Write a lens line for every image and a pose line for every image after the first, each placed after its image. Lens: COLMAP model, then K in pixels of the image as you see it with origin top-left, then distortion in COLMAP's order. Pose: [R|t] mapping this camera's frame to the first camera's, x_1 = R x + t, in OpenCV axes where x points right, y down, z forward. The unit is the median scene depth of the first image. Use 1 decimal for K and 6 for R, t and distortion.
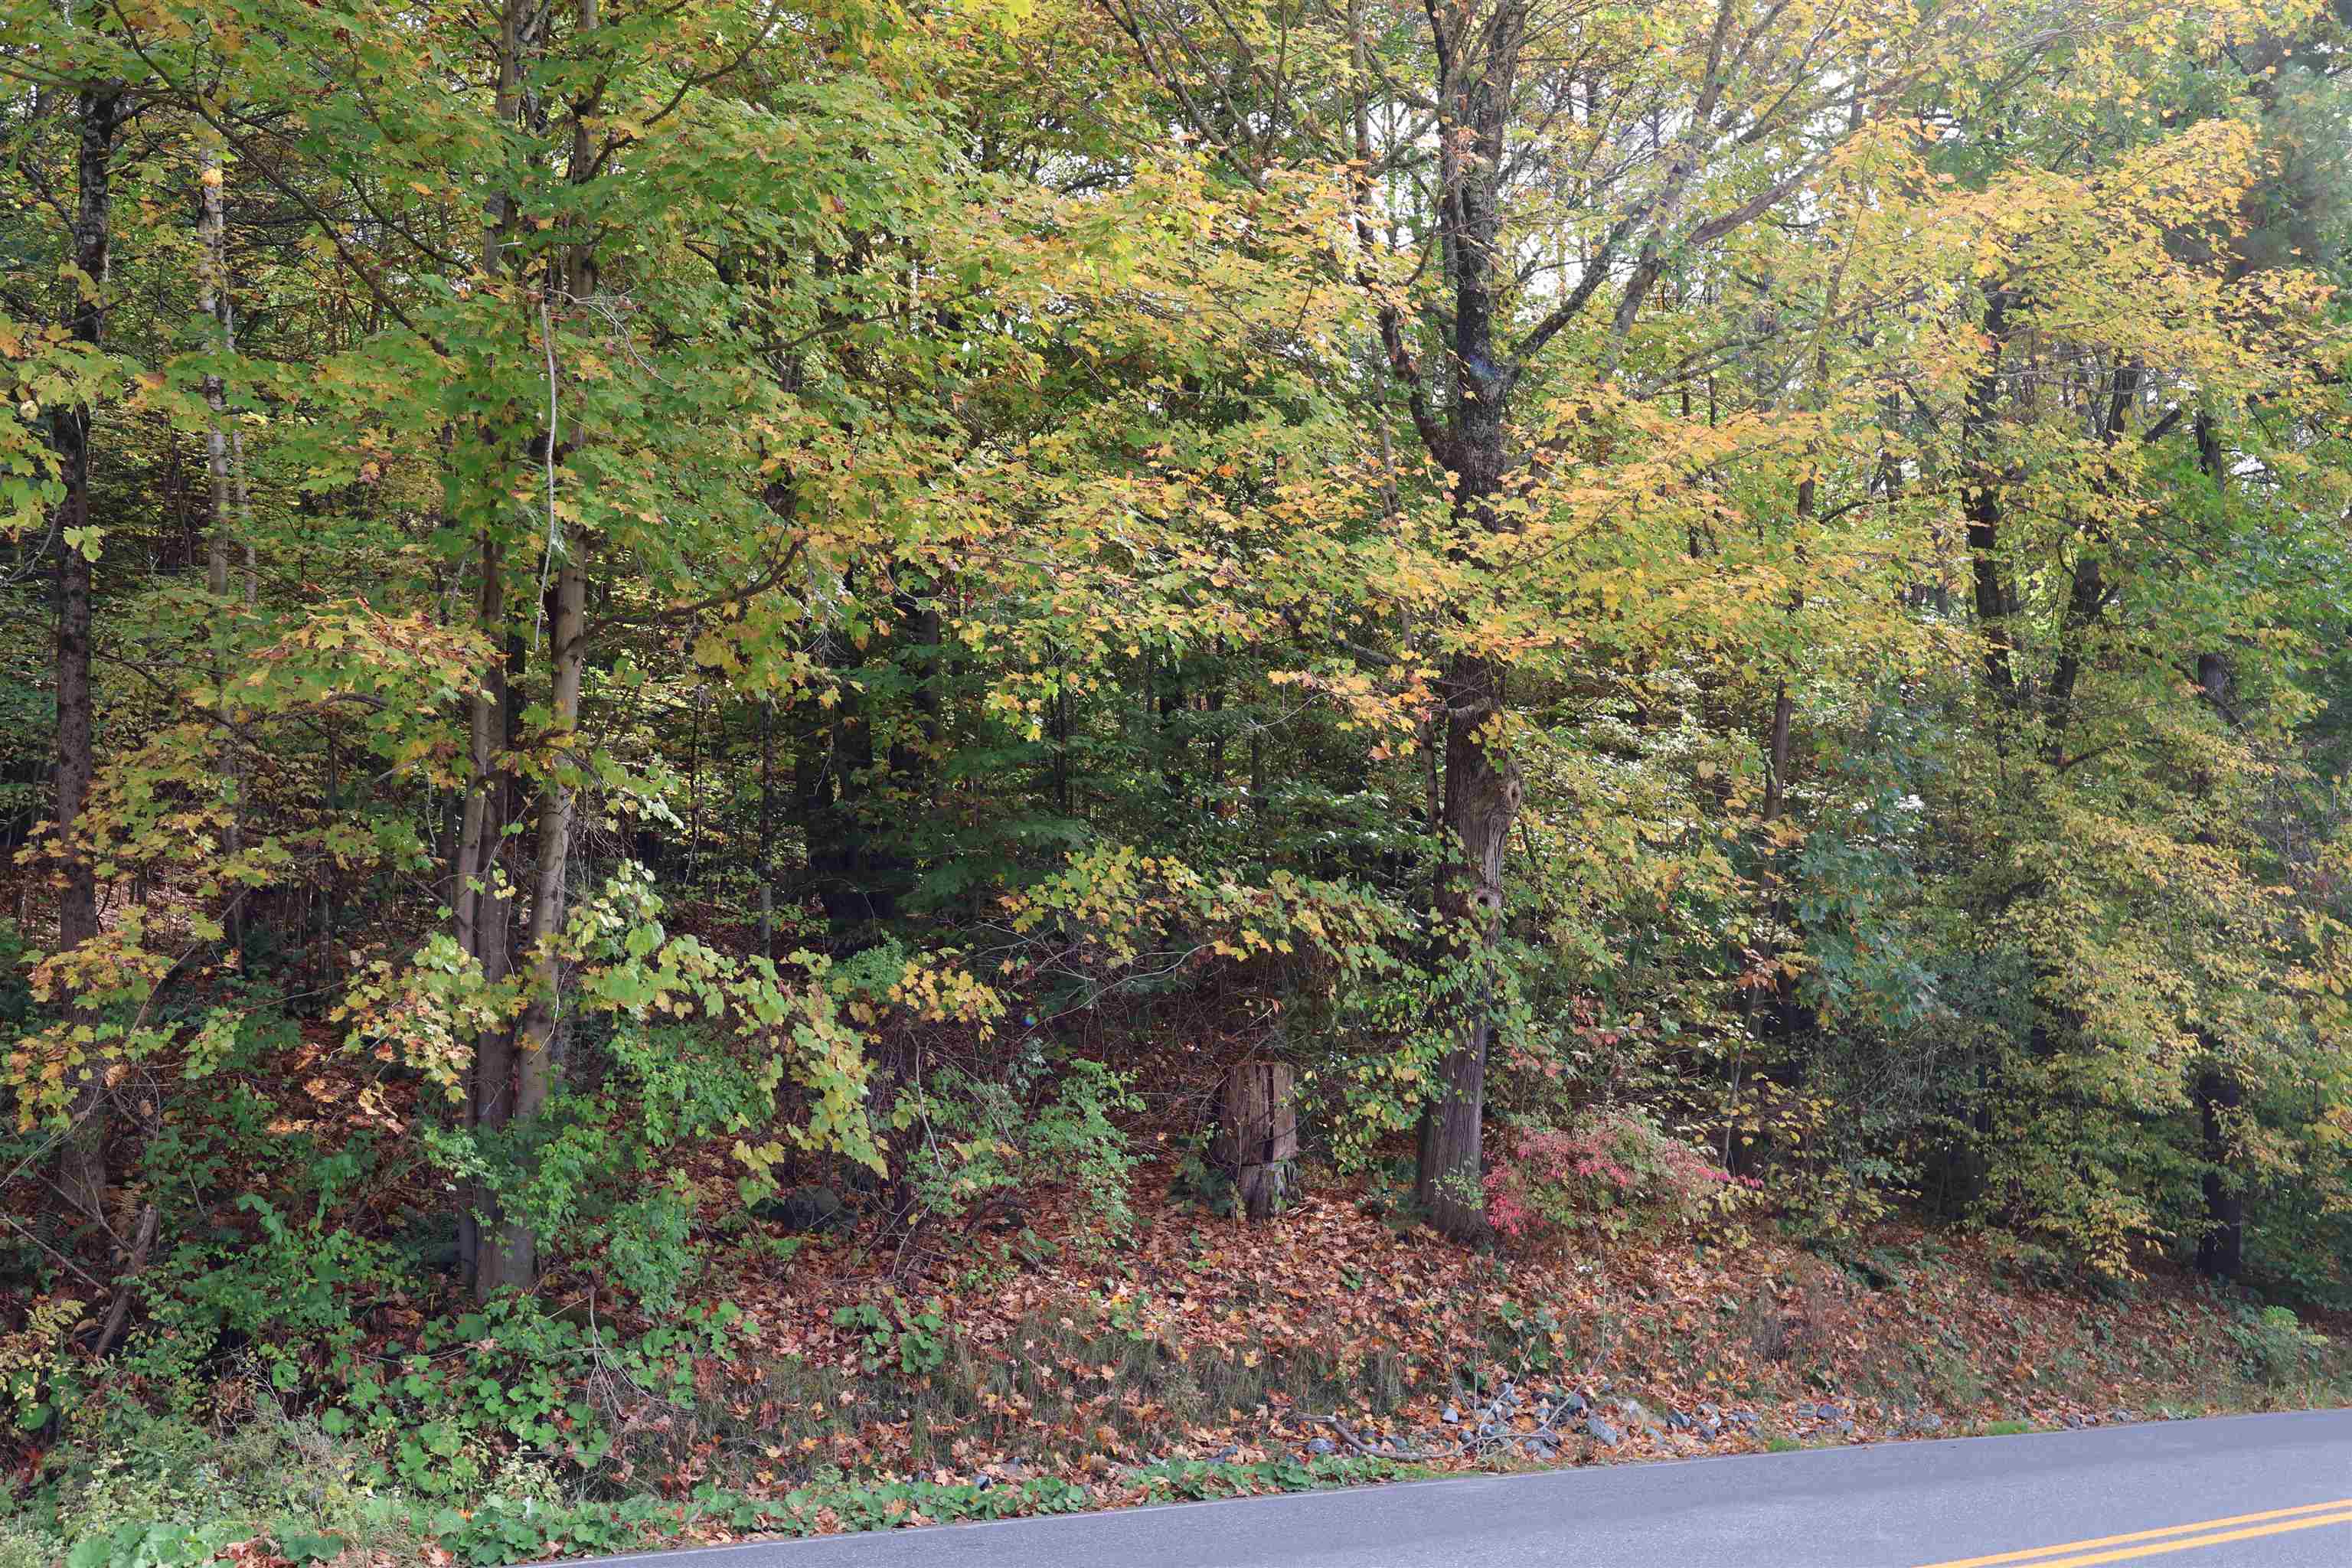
lens RADIAL K [[1883.9, 0, 1166.2], [0, 1883.9, 786.5], [0, 0, 1]] dist [0.009443, -0.005067]
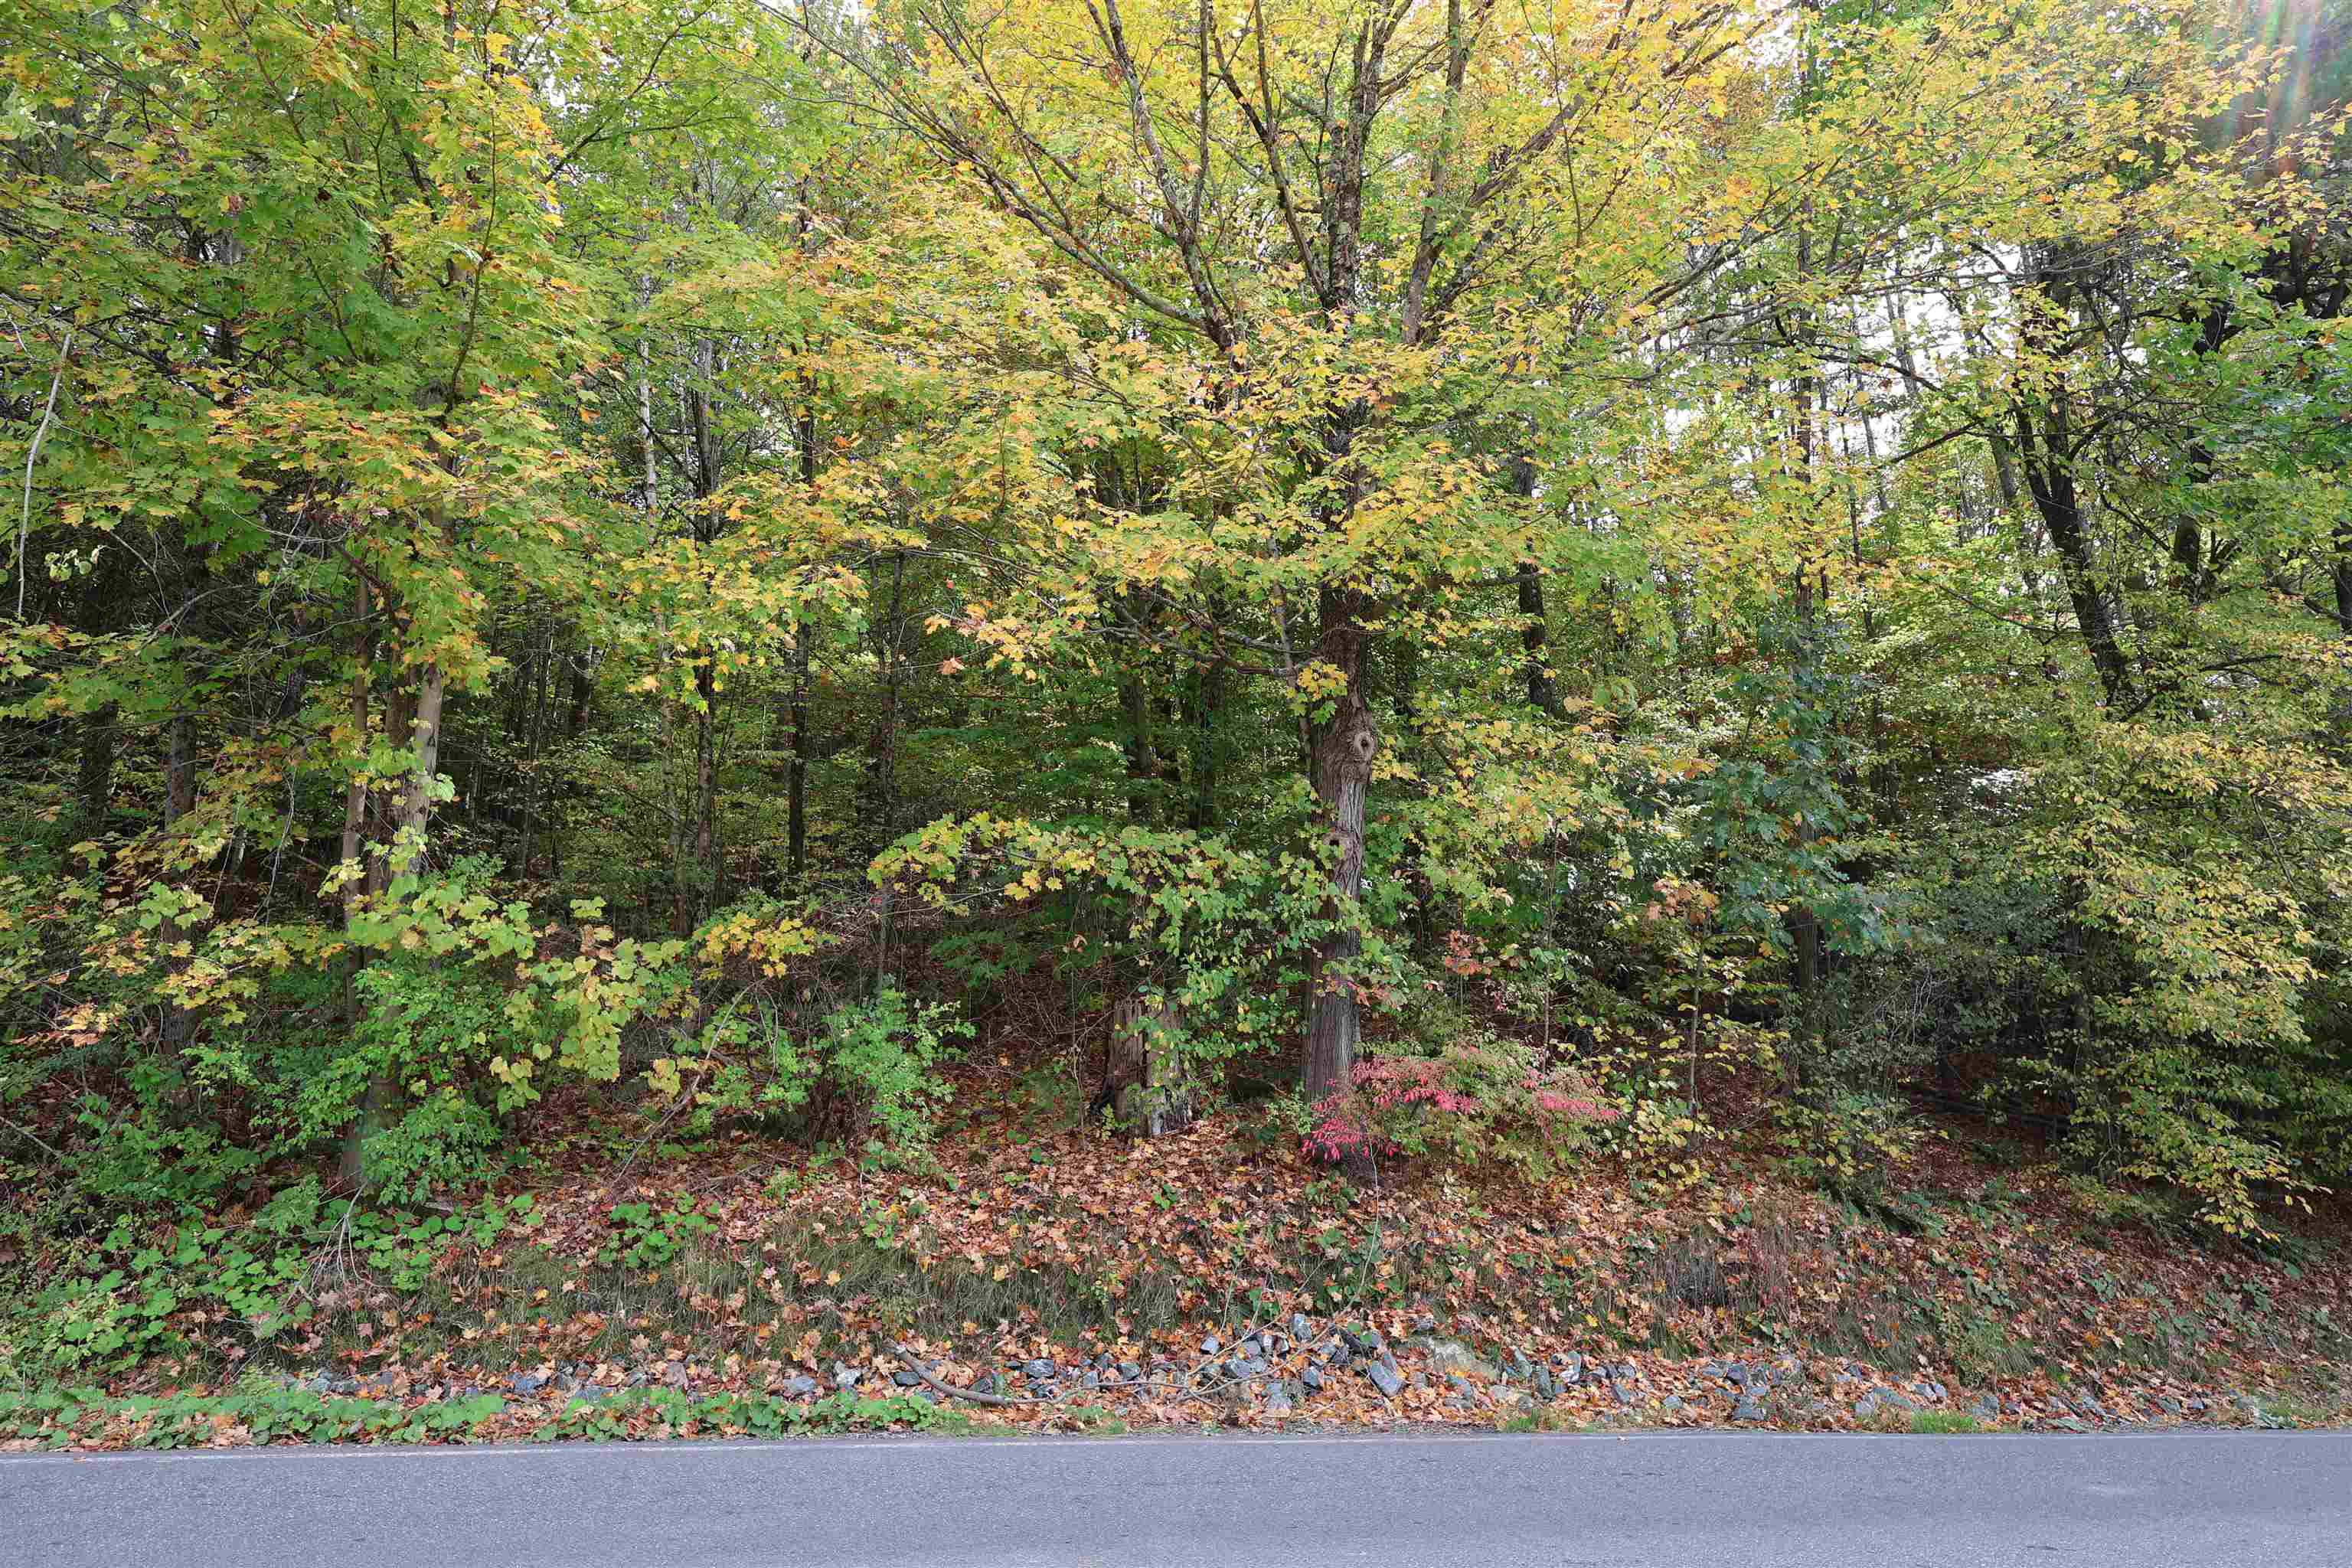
lens RADIAL K [[1111.8, 0, 1183.5], [0, 1111.8, 775.3], [0, 0, 1]] dist [0.003632, 0.000548]
pose [[0.916801, -0.102251, -0.386031, 0.314179], [0.064487, 0.991884, -0.109576, 0.080114], [0.394103, 0.075566, 0.915955, 0.349738]]
